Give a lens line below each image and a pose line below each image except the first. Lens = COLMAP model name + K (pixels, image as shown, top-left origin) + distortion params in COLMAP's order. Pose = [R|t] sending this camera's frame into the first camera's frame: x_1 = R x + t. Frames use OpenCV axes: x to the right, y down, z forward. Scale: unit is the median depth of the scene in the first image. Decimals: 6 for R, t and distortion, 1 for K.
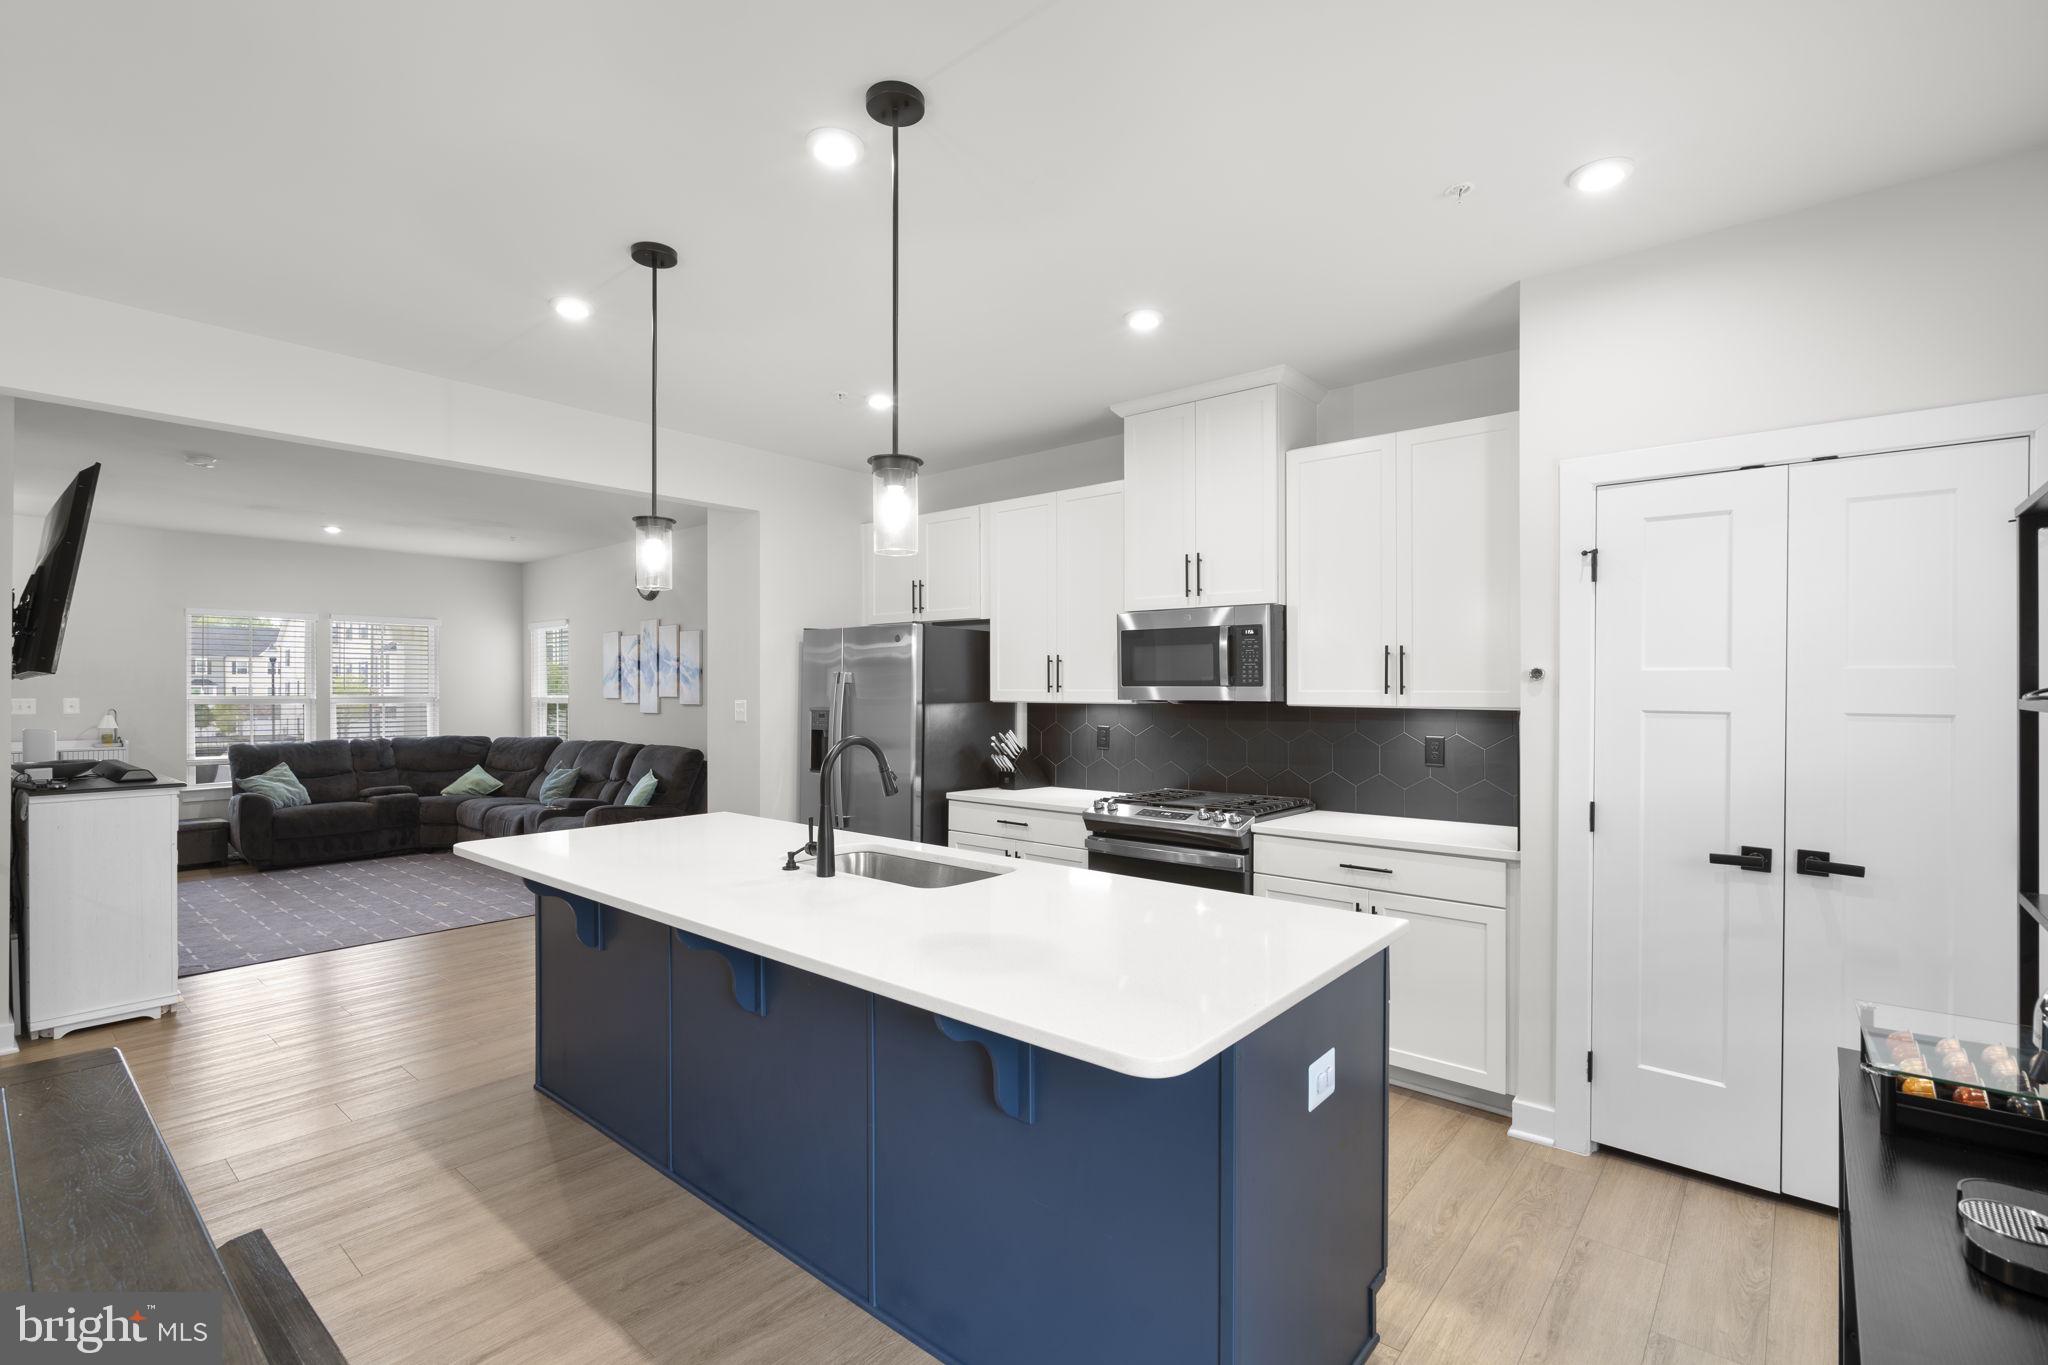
lens RADIAL K [[922.5, 0, 1024.0], [0, 922.5, 682.5], [0, 0, 1]] dist [0.000574, 0.000053]
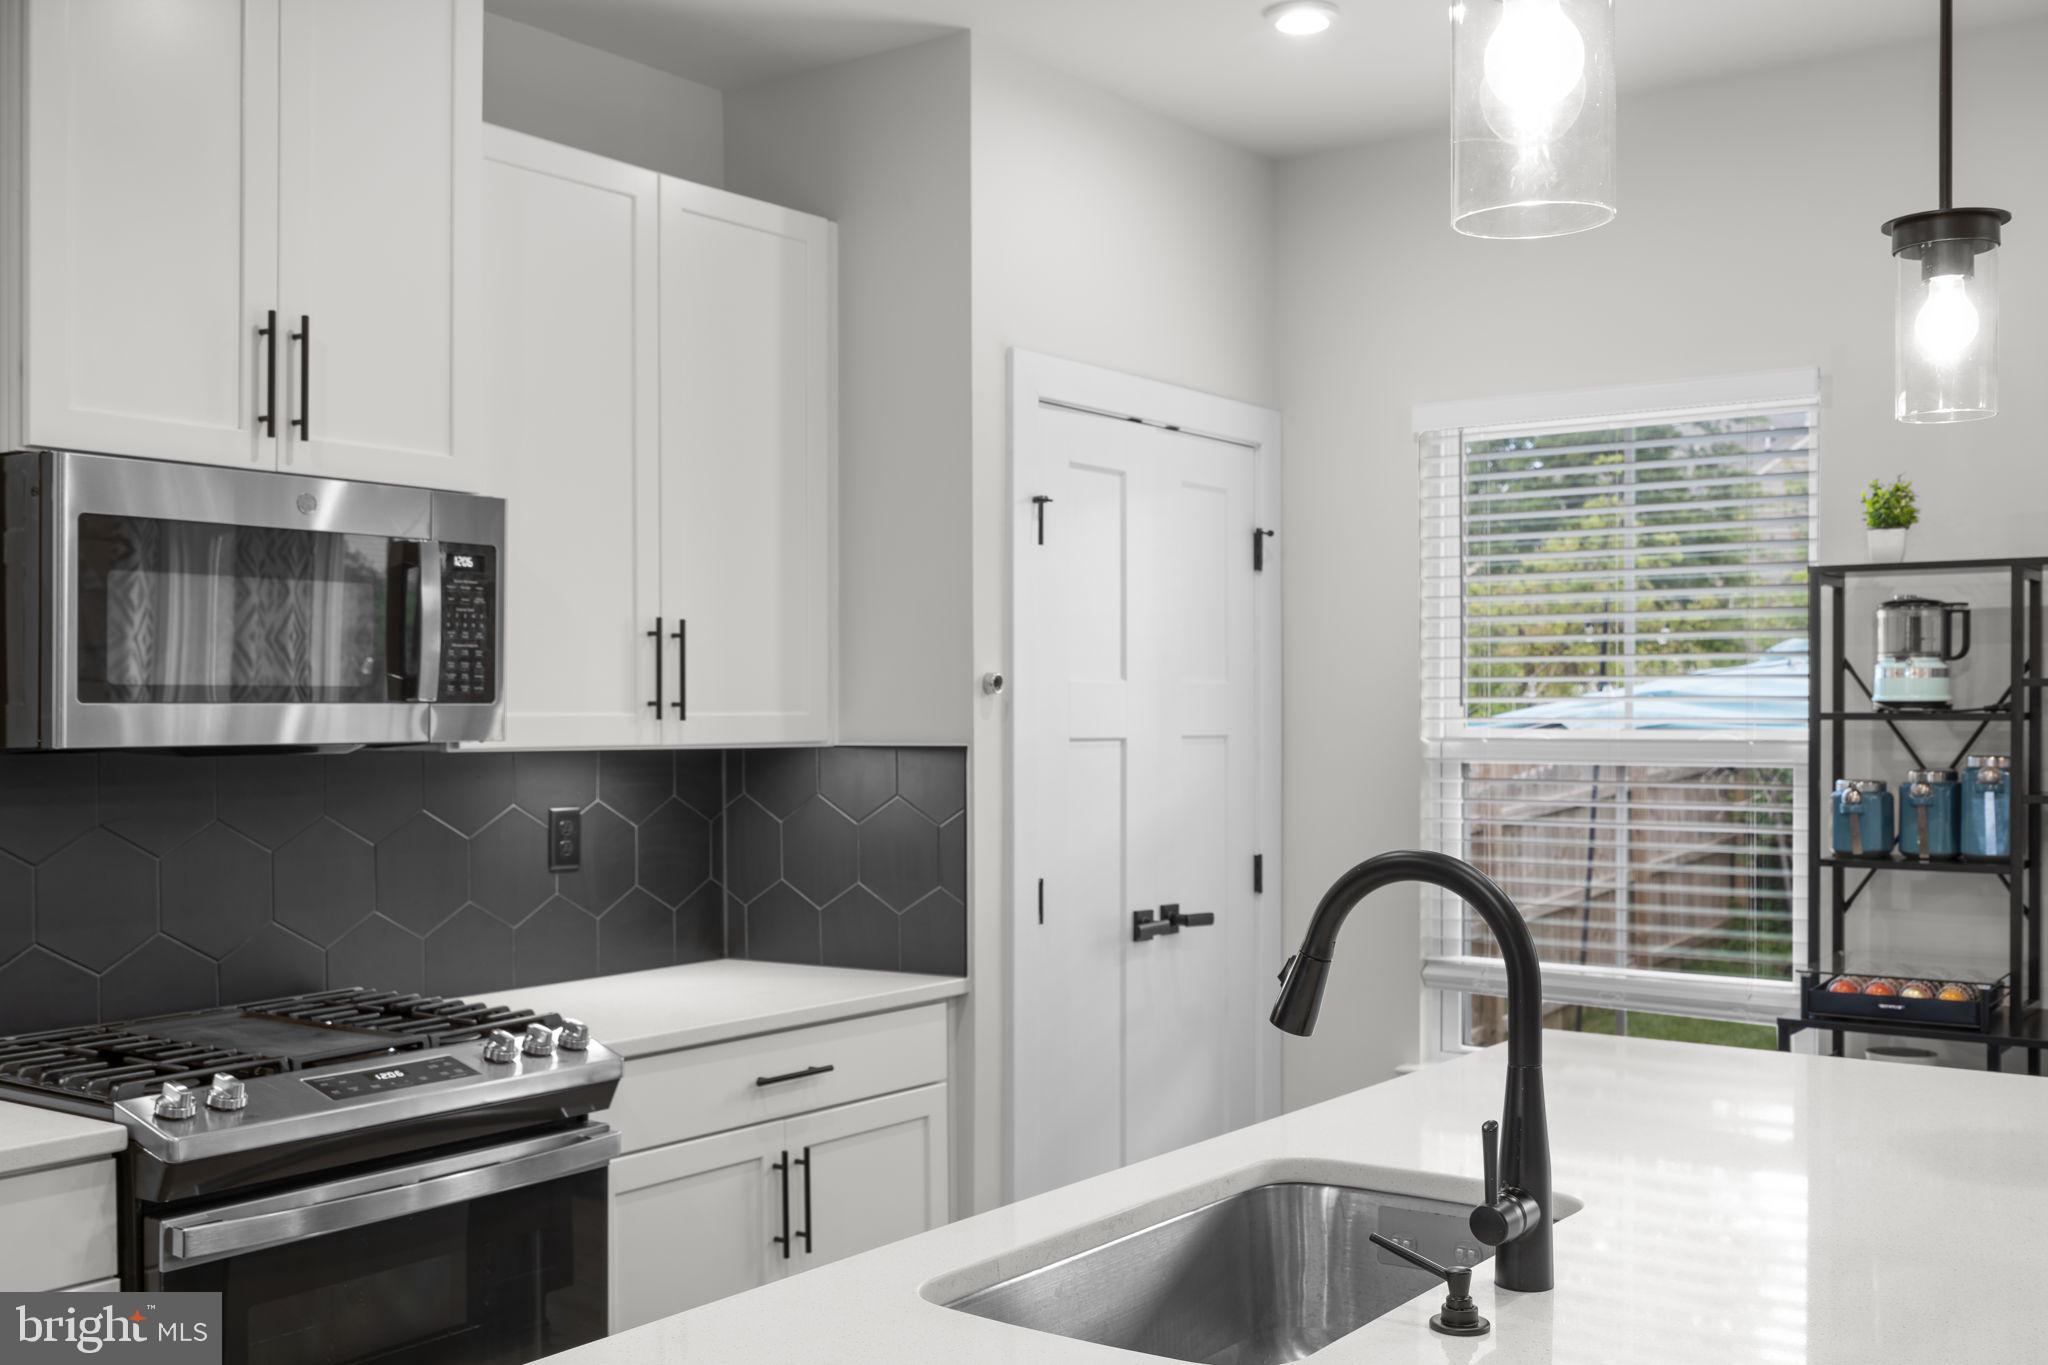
lens RADIAL K [[2091.6, 0, 1024.0], [0, 2091.6, 682.5], [0, 0, 1]] dist [0.006527, 0.002368]
pose [[-0.084522, 0.009503, 0.996376, -0.730116], [-0.006328, 0.999929, -0.010074, 0.003264], [-0.996402, -0.007157, -0.084456, 0.948402]]
